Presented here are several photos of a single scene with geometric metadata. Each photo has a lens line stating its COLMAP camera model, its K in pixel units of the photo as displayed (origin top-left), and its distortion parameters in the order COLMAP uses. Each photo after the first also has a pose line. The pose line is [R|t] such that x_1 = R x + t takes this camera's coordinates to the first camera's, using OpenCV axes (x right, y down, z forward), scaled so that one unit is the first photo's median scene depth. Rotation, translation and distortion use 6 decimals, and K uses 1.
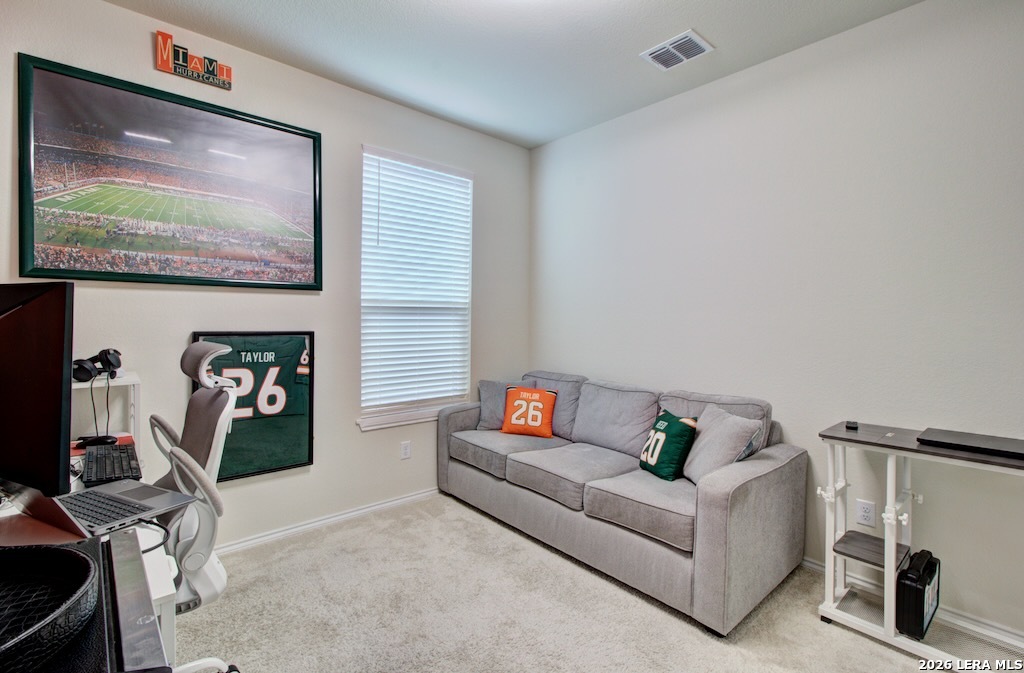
lens RADIAL K [[466.9, 0, 515.7], [0, 466.9, 322.3], [0, 0, 1]] dist [-0.002406, 0.000758]
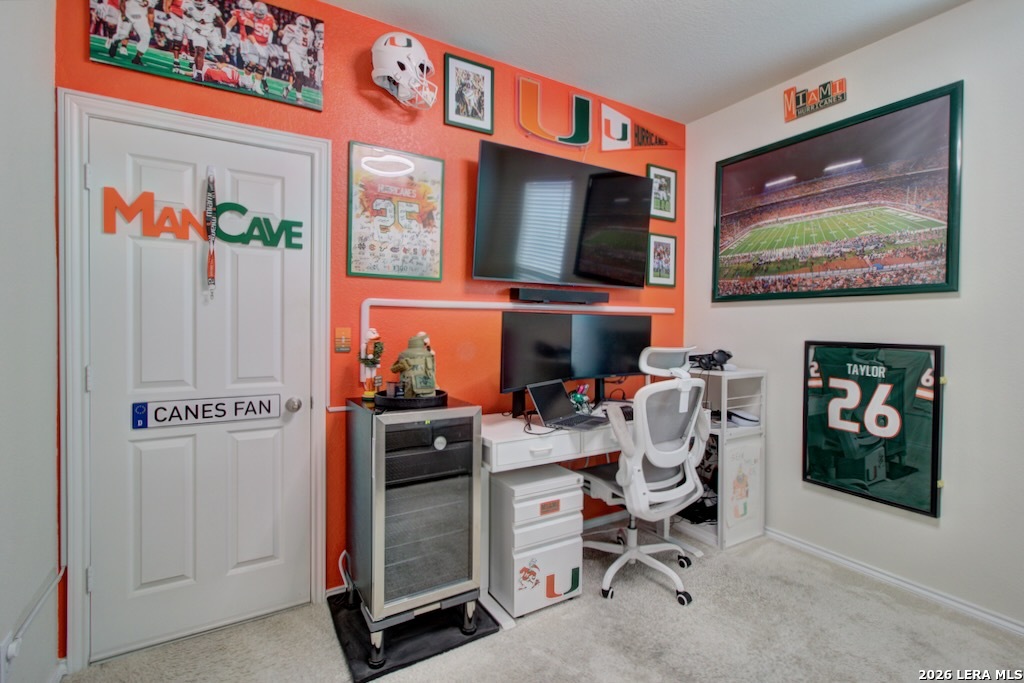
lens RADIAL K [[484.6, 0, 509.0], [0, 484.6, 330.4], [0, 0, 1]] dist [-0.001276, 0.001221]
pose [[-0.211562, -0.005292, -0.977350, 0.546660], [-0.020408, 0.999791, -0.000996, 0.010776], [0.977151, 0.019735, -0.211626, 0.520855]]
